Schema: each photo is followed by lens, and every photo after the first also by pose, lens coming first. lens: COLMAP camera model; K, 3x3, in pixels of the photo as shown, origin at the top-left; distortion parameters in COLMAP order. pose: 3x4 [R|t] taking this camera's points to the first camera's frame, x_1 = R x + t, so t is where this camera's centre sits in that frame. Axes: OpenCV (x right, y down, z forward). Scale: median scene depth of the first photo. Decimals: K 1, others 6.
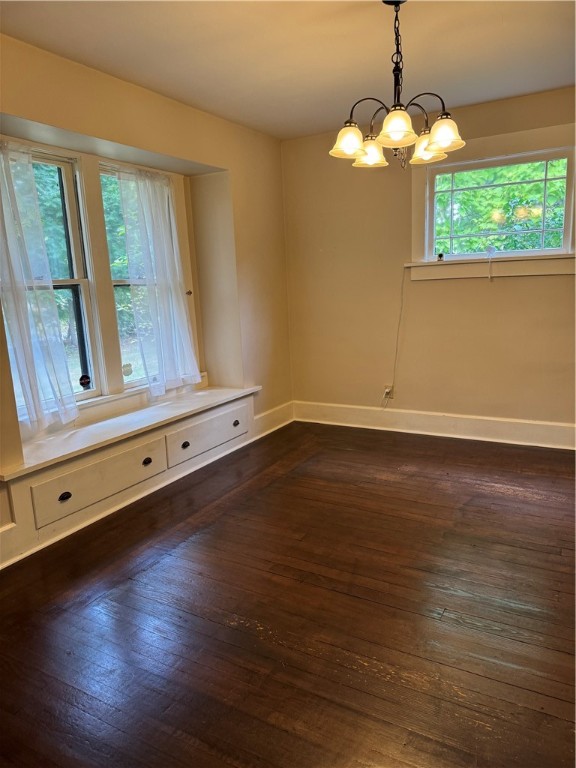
lens RADIAL K [[540.2, 0, 284.3], [0, 540.2, 387.0], [0, 0, 1]] dist [-0.006881, -0.001339]
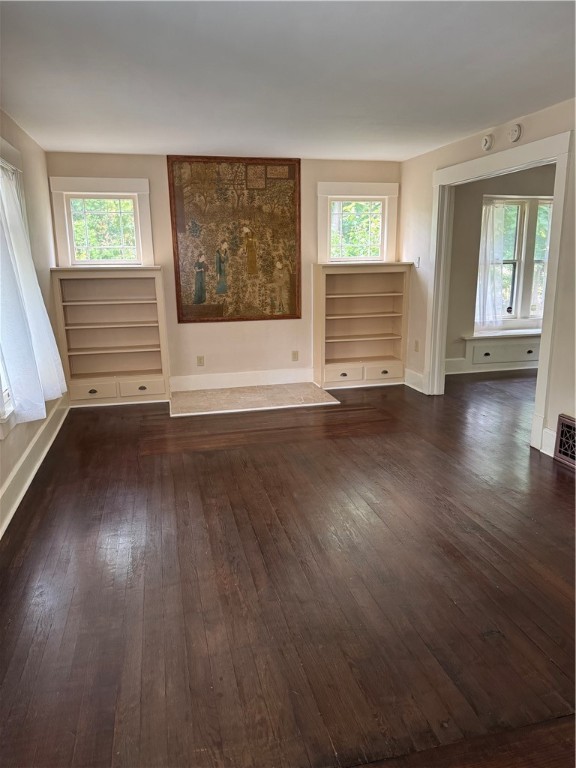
lens RADIAL K [[540.2, 0, 285.2], [0, 540.2, 381.9], [0, 0, 1]] dist [-0.006881, -0.001339]
pose [[0.690972, 0.210417, -0.691580, 0.512199], [-0.170172, 0.977159, 0.127283, 0.140354], [0.702567, 0.029739, 0.710996, -1.033518]]
